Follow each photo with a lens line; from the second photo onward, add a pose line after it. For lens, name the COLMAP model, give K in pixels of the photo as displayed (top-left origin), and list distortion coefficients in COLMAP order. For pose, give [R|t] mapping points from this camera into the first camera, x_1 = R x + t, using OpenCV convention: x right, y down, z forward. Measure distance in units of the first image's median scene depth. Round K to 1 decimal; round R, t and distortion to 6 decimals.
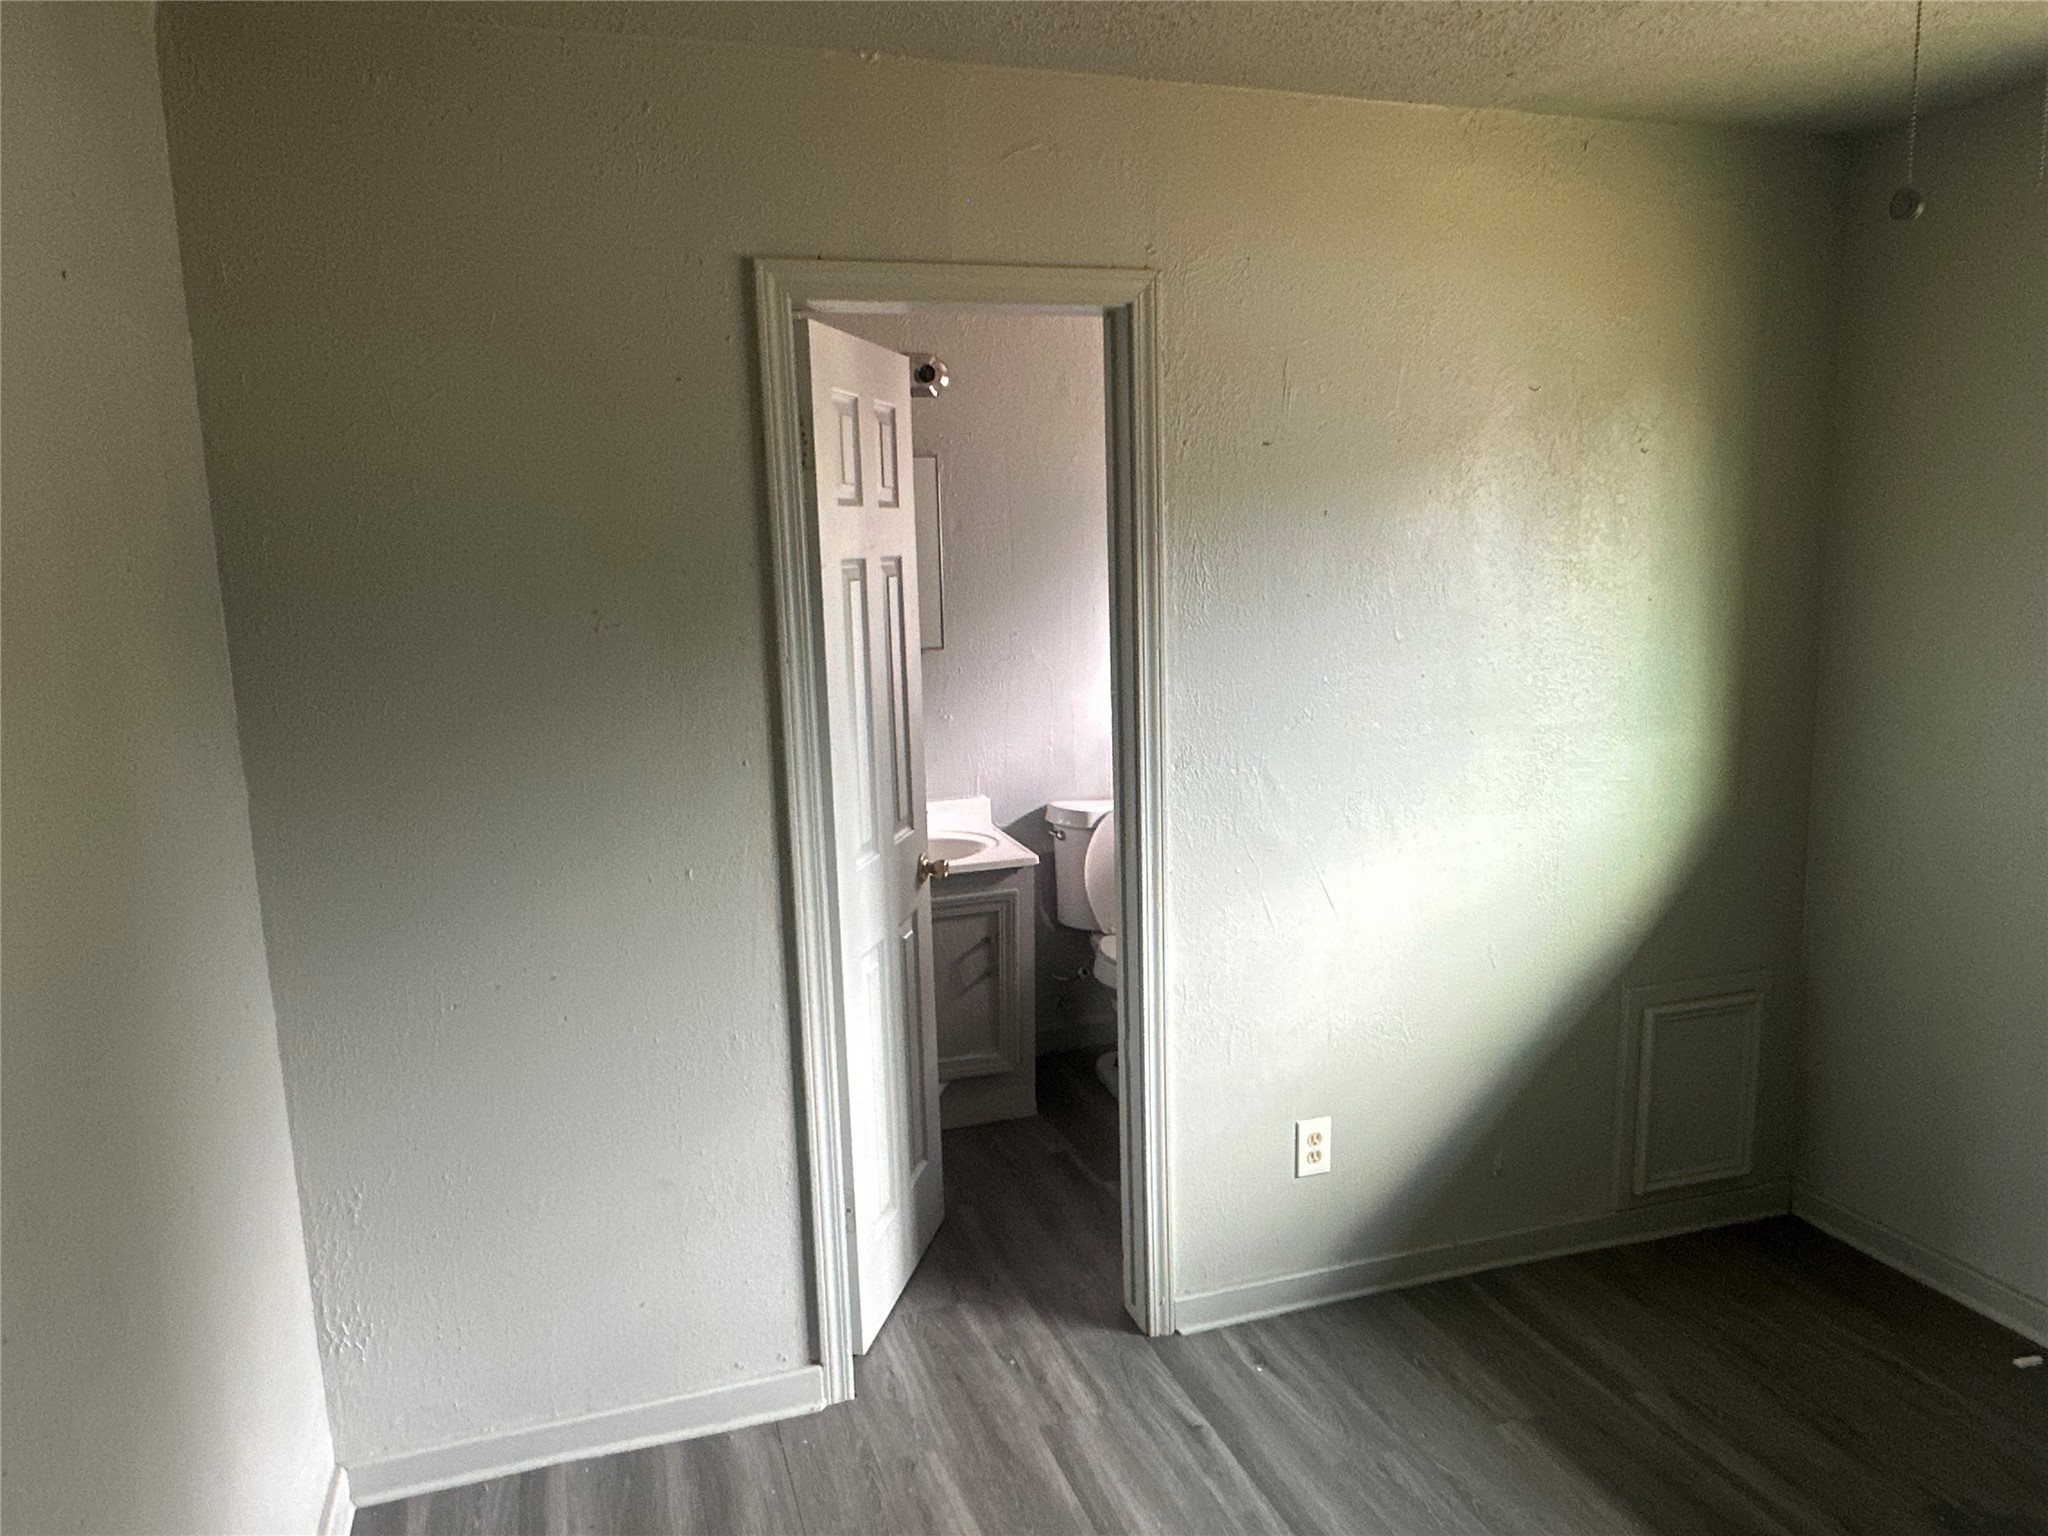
lens RADIAL K [[1444.7, 0, 1027.5], [0, 1444.7, 793.1], [0, 0, 1]] dist [0.025134, 0.000980]
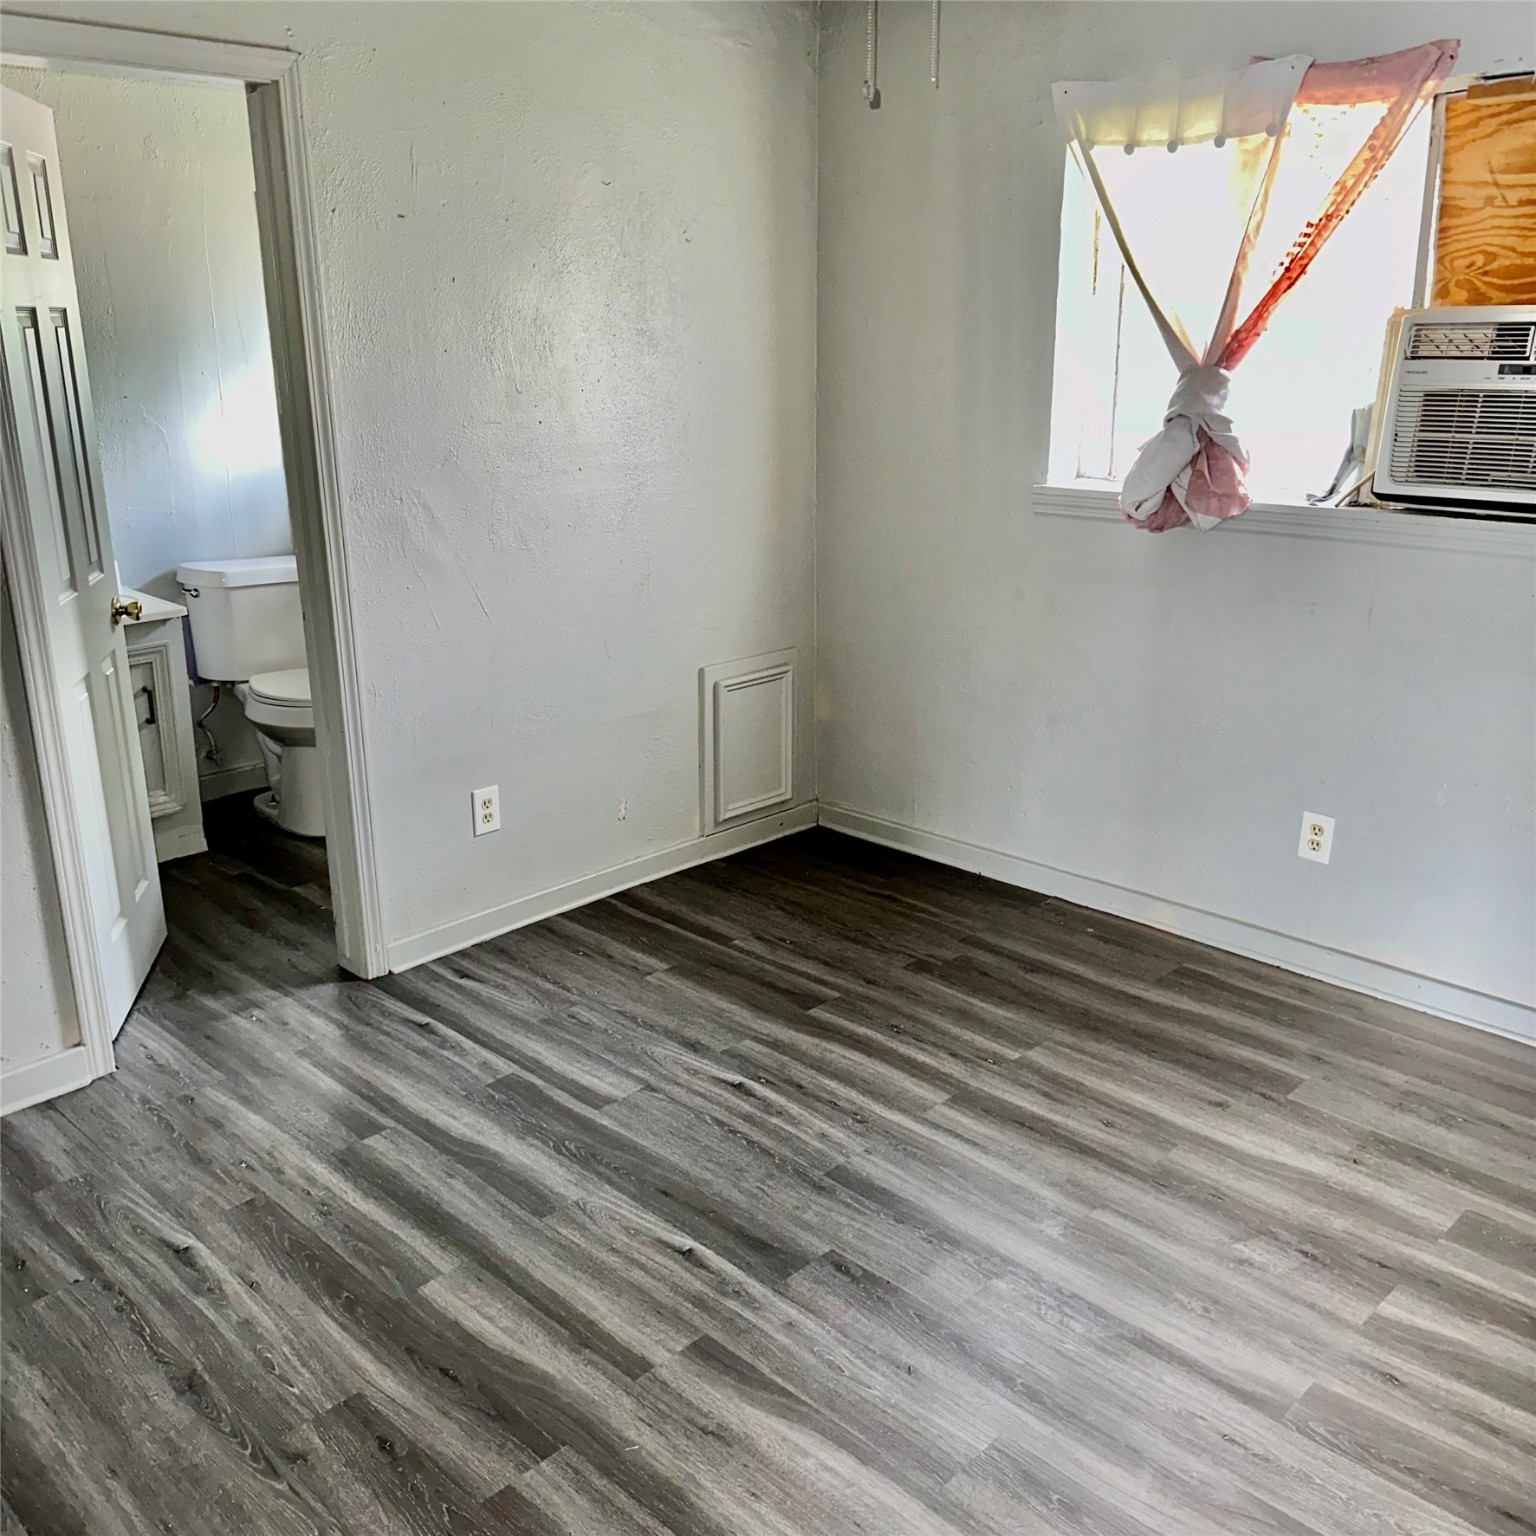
lens RADIAL K [[1436.4, 0, 768.0], [0, 1436.4, 768.0], [0, 0, 1]] dist [-0.007351, 0.004682]
pose [[0.887491, -0.112536, 0.446873, -0.139833], [0.055964, 0.988867, 0.137880, 0.055639], [-0.457414, -0.097358, 0.883908, -0.200812]]
